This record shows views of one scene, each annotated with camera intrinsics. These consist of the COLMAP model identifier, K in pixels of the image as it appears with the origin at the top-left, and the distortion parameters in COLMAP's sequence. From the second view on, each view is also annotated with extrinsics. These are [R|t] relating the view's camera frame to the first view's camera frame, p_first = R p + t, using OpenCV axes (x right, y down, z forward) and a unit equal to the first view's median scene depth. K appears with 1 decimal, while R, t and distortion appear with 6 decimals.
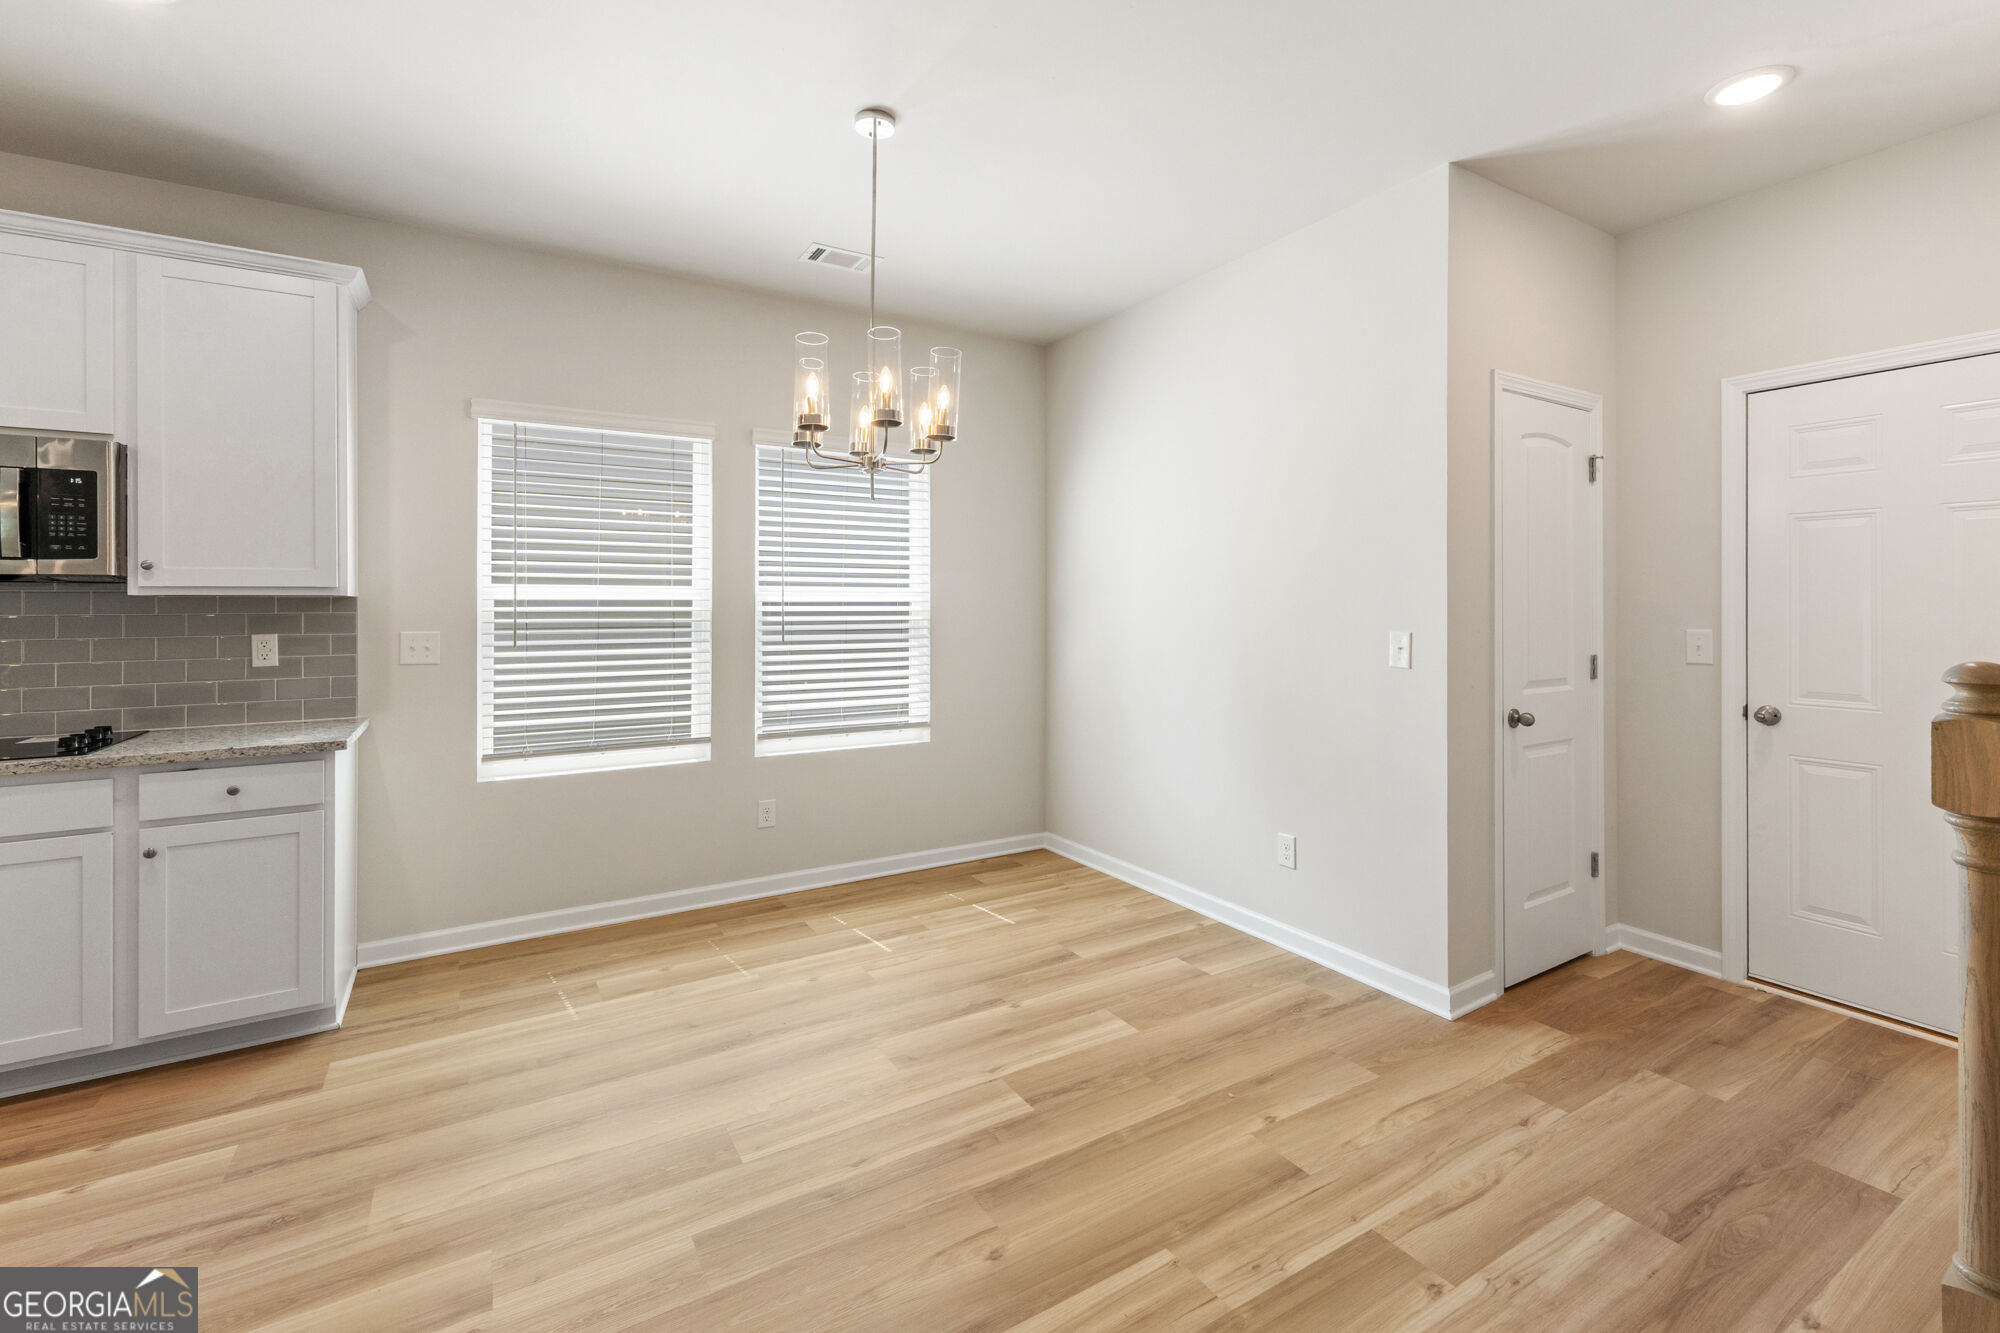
lens RADIAL K [[861.3, 0, 996.0], [0, 861.3, 606.2], [0, 0, 1]] dist [0.008382, -0.000748]
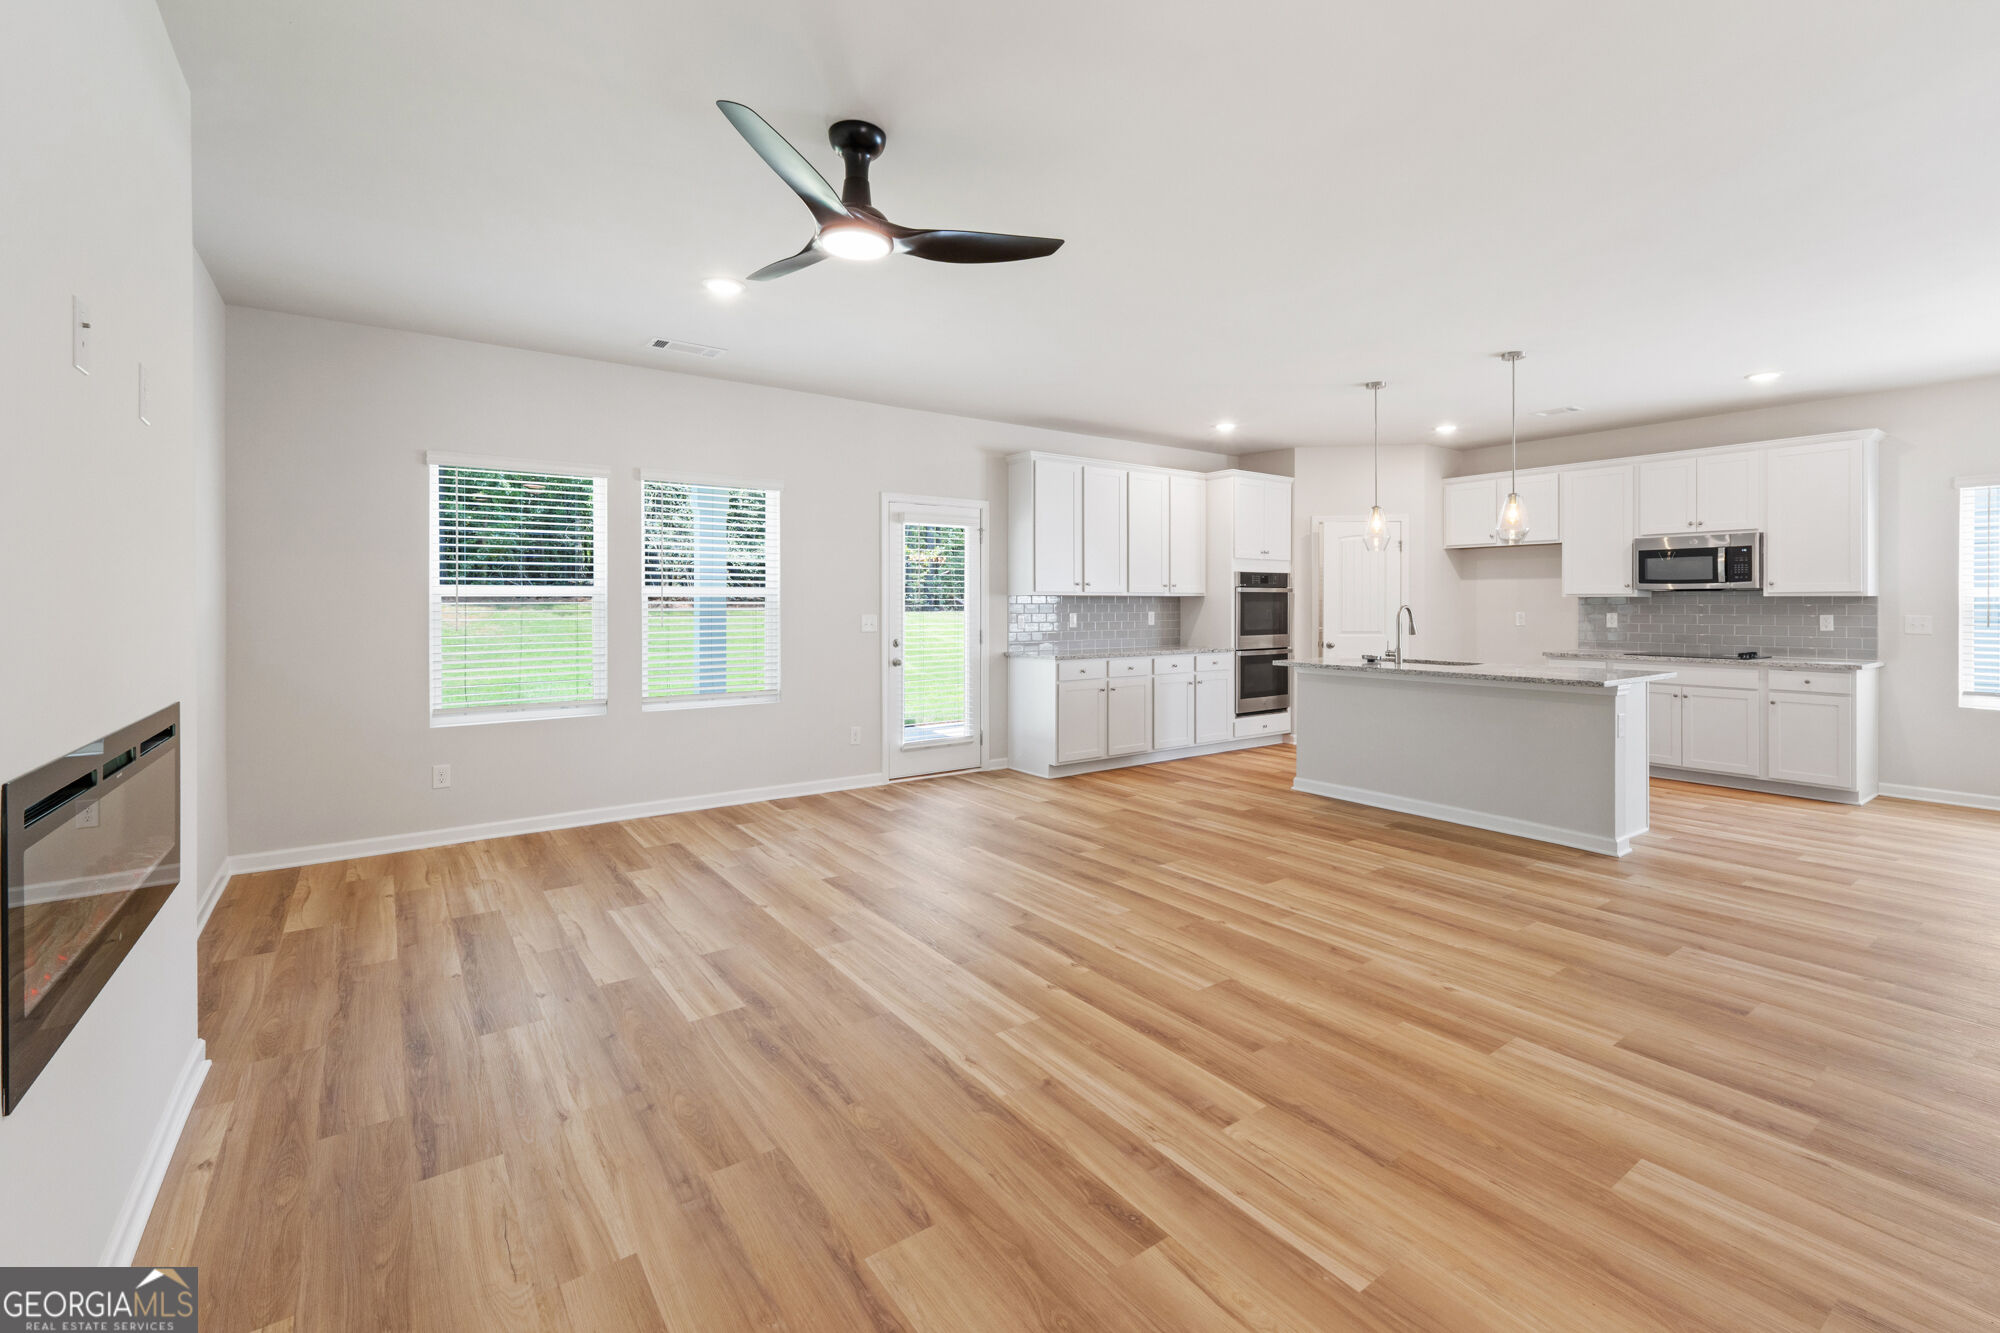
lens RADIAL K [[861.3, 0, 1007.3], [0, 861.3, 601.2], [0, 0, 1]] dist [0.008382, -0.000748]
pose [[0.082477, -0.000494, -0.996593, 1.066311], [-0.002700, 0.999996, -0.000719, 0.007138], [0.996589, 0.002750, 0.082475, -1.125223]]
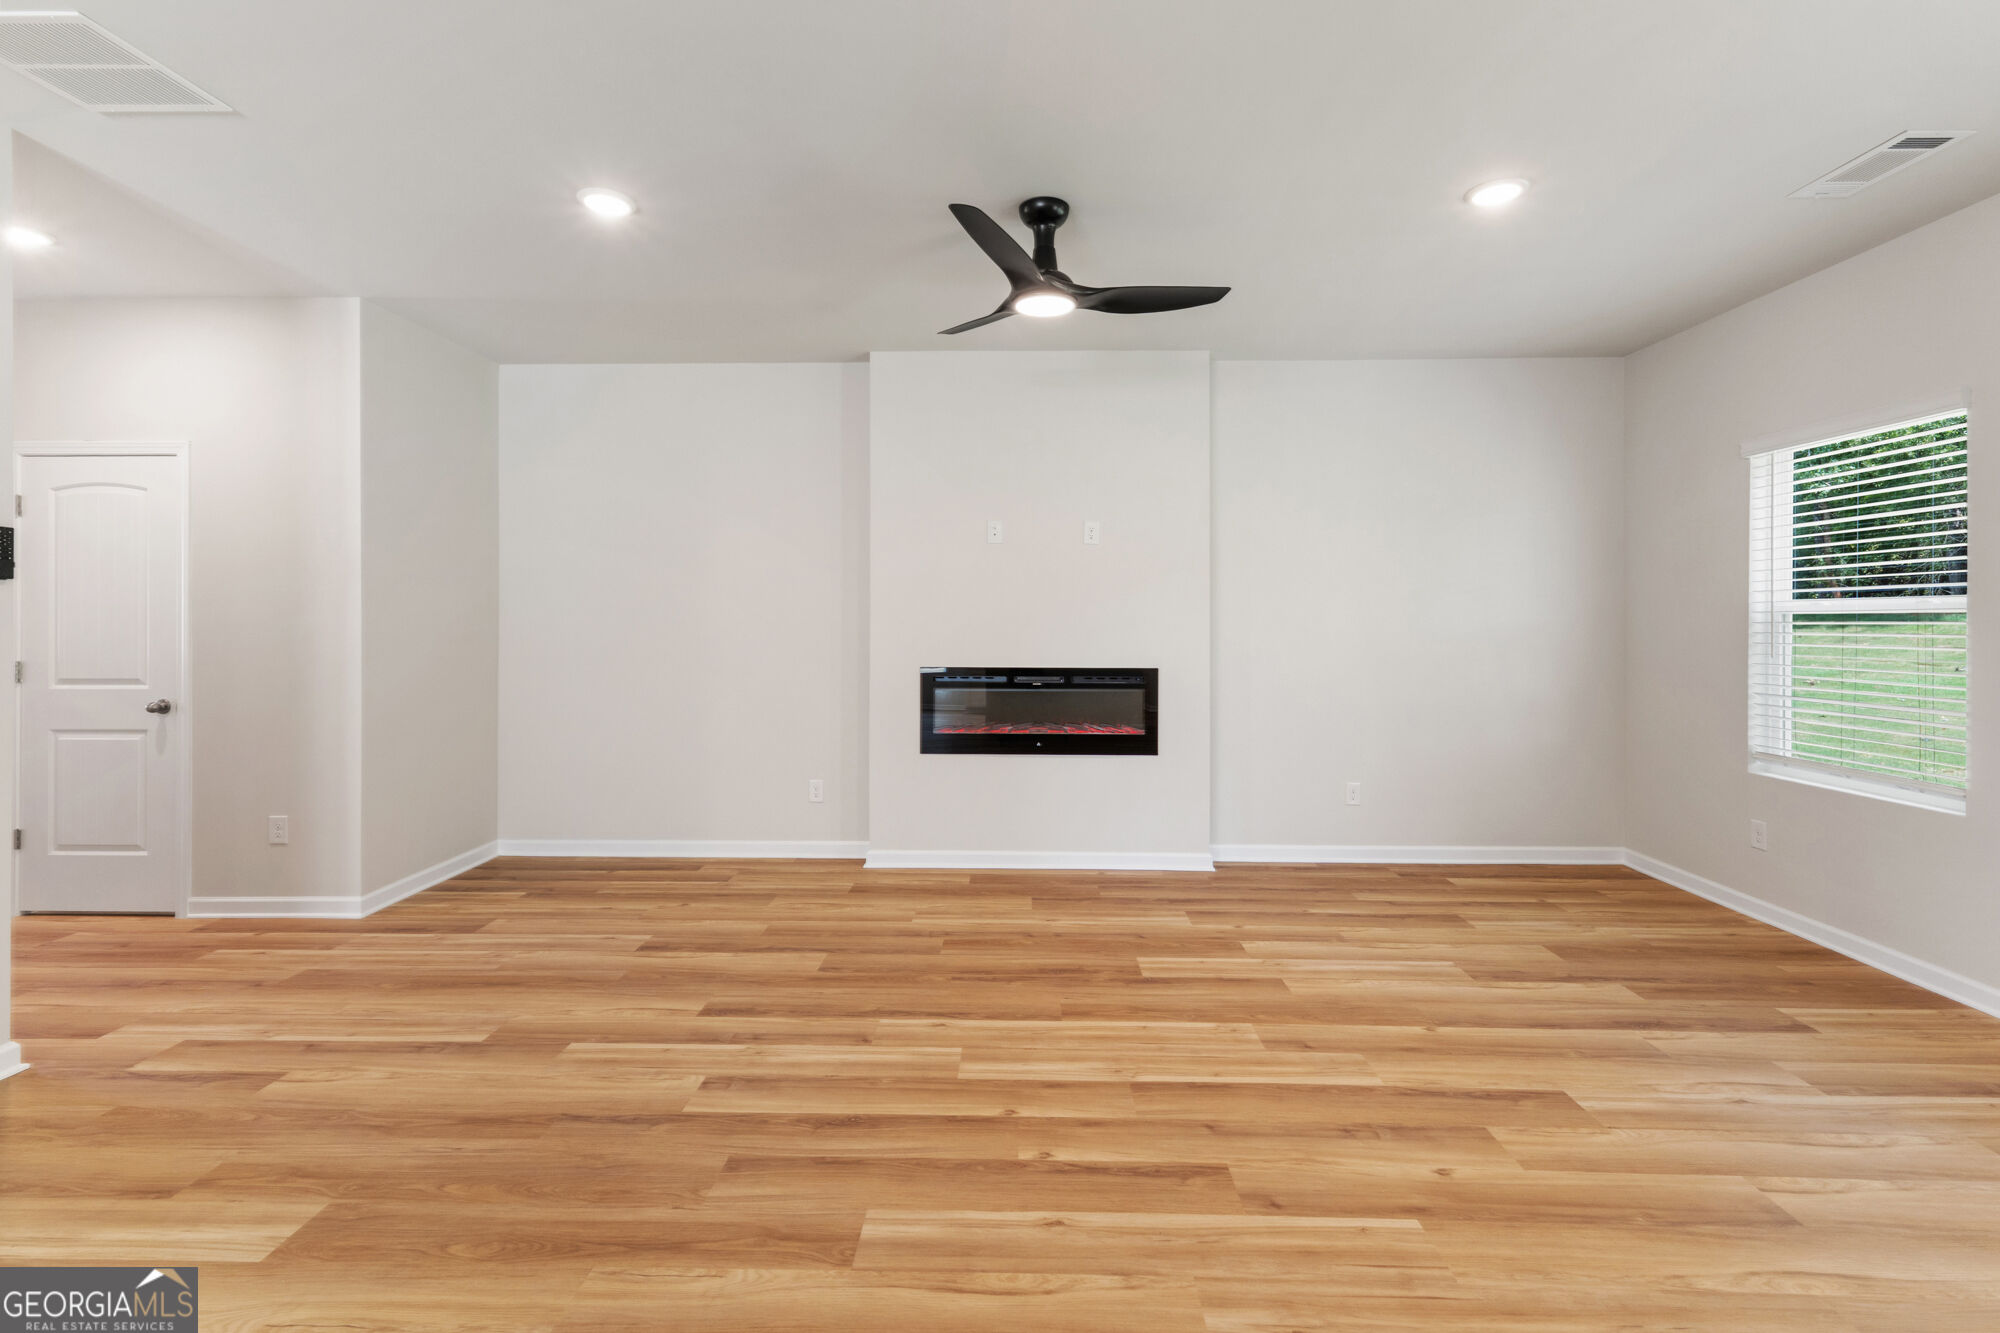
lens RADIAL K [[861.3, 0, 1007.6], [0, 861.3, 619.0], [0, 0, 1]] dist [0.008382, -0.000748]
pose [[-0.846272, 0.000271, 0.532751, -0.368563], [0.000070, 1.000000, -0.000398, 0.007418], [-0.532751, -0.000299, -0.846272, -0.312553]]
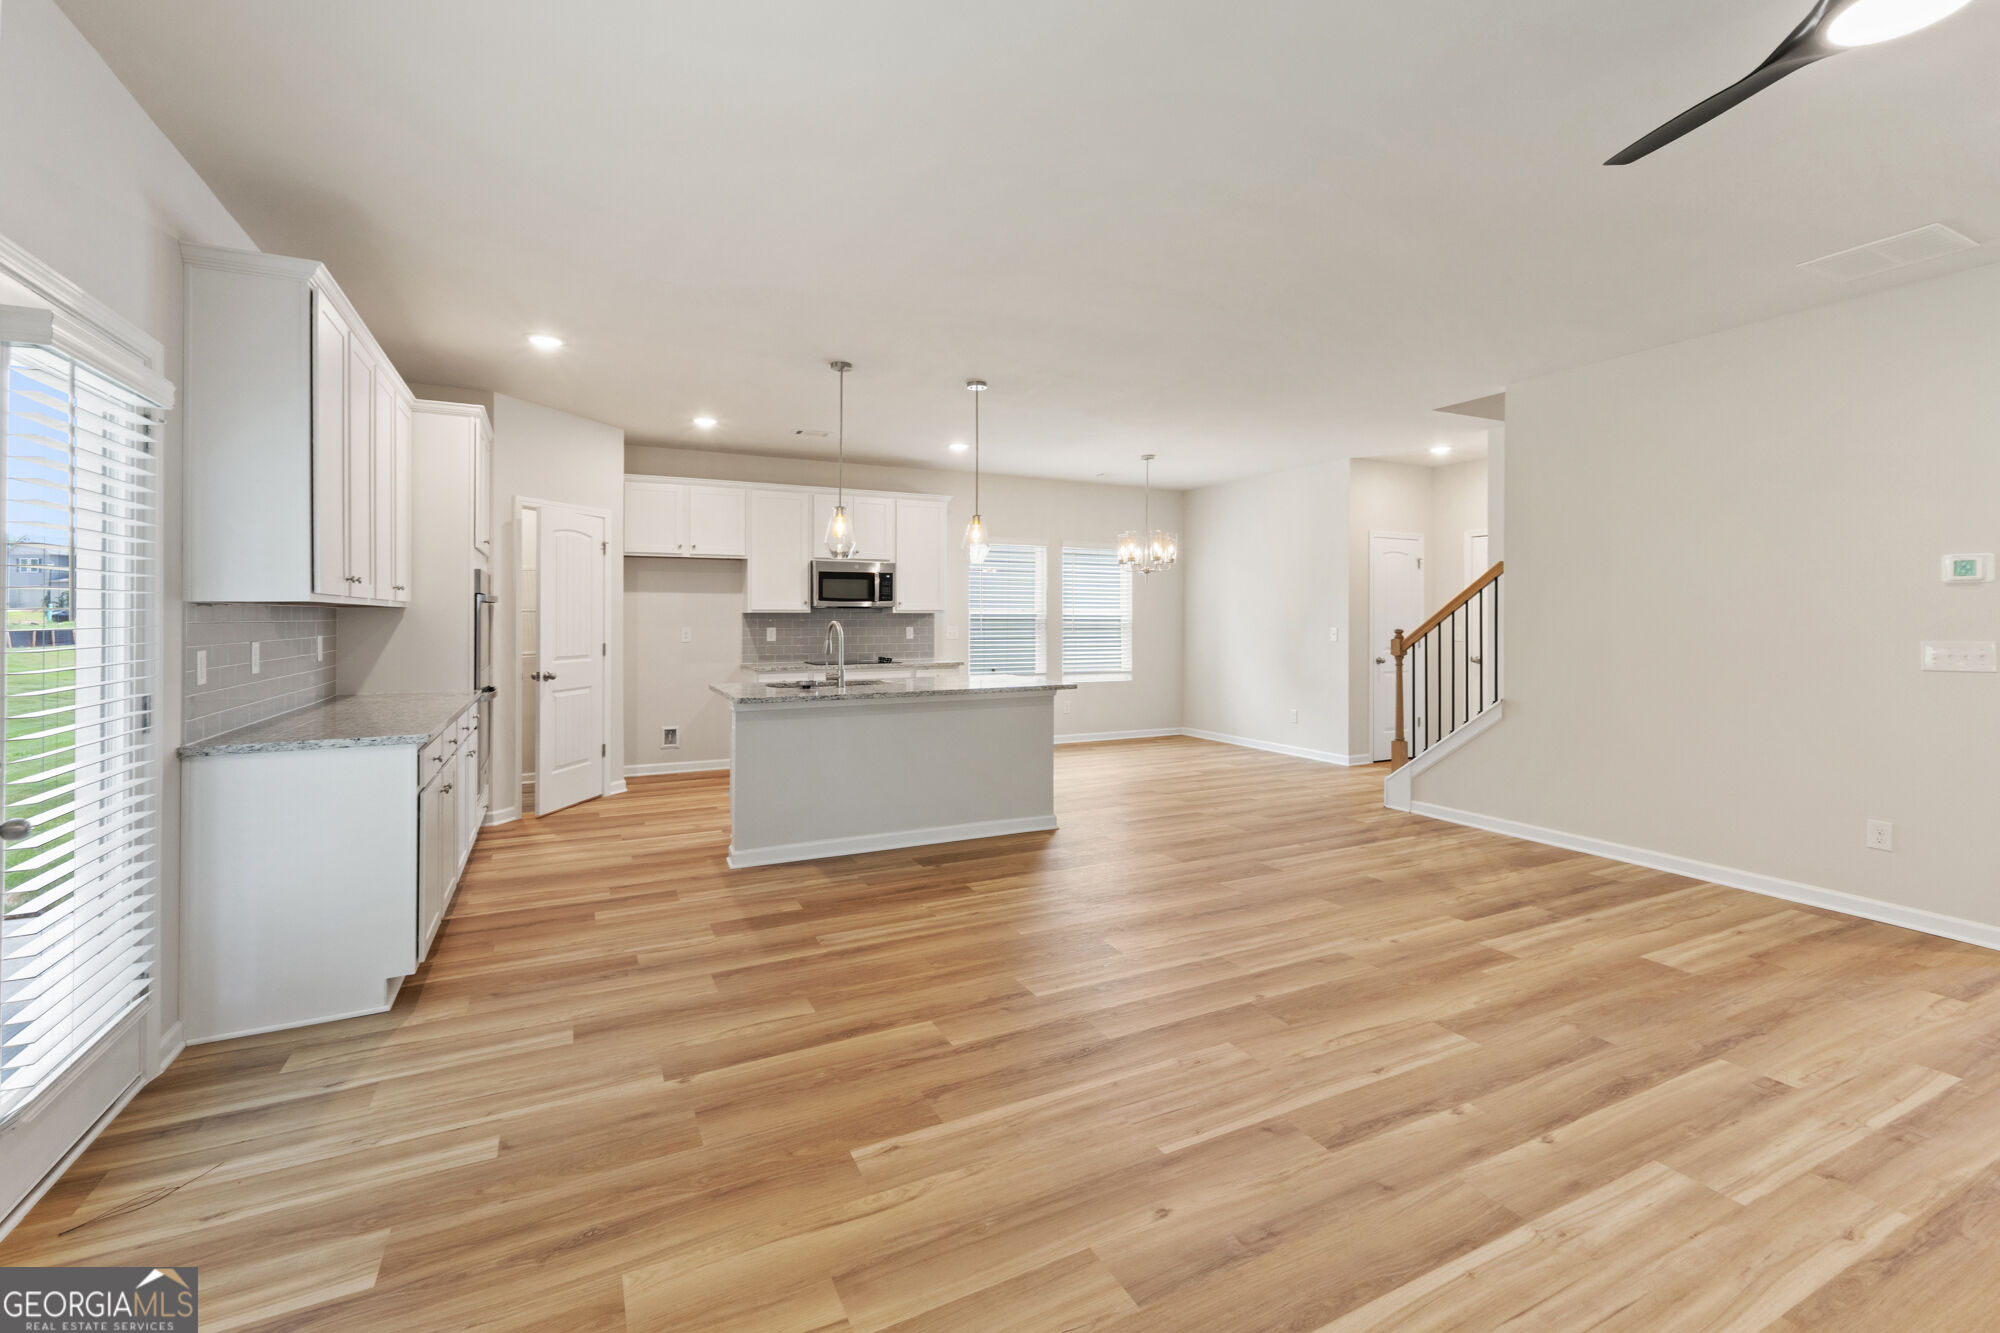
lens RADIAL K [[861.3, 0, 995.0], [0, 861.3, 619.3], [0, 0, 1]] dist [0.008382, -0.000748]
pose [[0.996719, 0.003009, -0.080883, -0.367846], [-0.003025, 0.999995, -0.000074, 0.007831], [0.080883, 0.000318, 0.996724, -1.783023]]
